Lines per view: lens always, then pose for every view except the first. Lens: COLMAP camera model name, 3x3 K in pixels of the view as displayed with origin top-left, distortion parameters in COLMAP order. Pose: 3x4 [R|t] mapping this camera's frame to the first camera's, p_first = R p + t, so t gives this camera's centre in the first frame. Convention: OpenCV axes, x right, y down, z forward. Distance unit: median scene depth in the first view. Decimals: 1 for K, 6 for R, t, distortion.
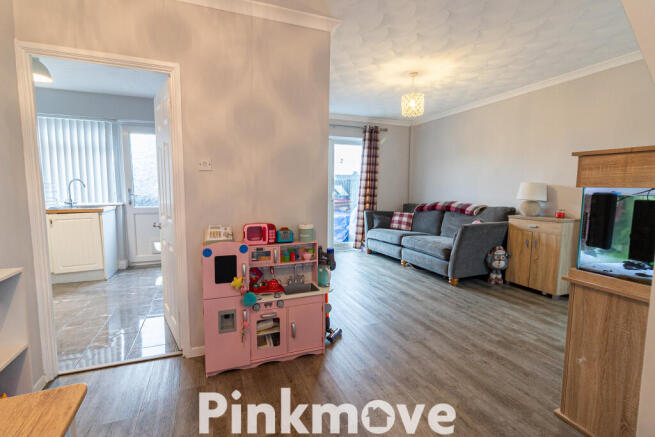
lens RADIAL K [[306.7, 0, 323.0], [0, 306.7, 215.9], [0, 0, 1]] dist [0.000045, 0.000315]
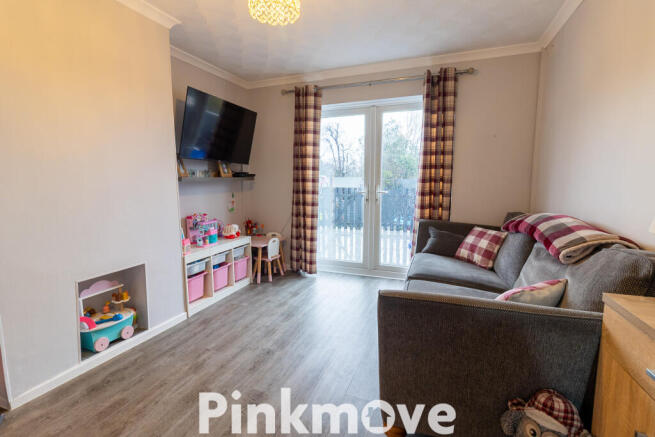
lens RADIAL K [[306.7, 0, 323.0], [0, 306.7, 215.9], [0, 0, 1]] dist [0.000045, 0.000315]
pose [[0.730304, 0.076483, -0.678827, 0.532596], [-0.059437, 0.997058, 0.048395, -0.054874], [0.680532, 0.005004, 0.732702, 0.586601]]
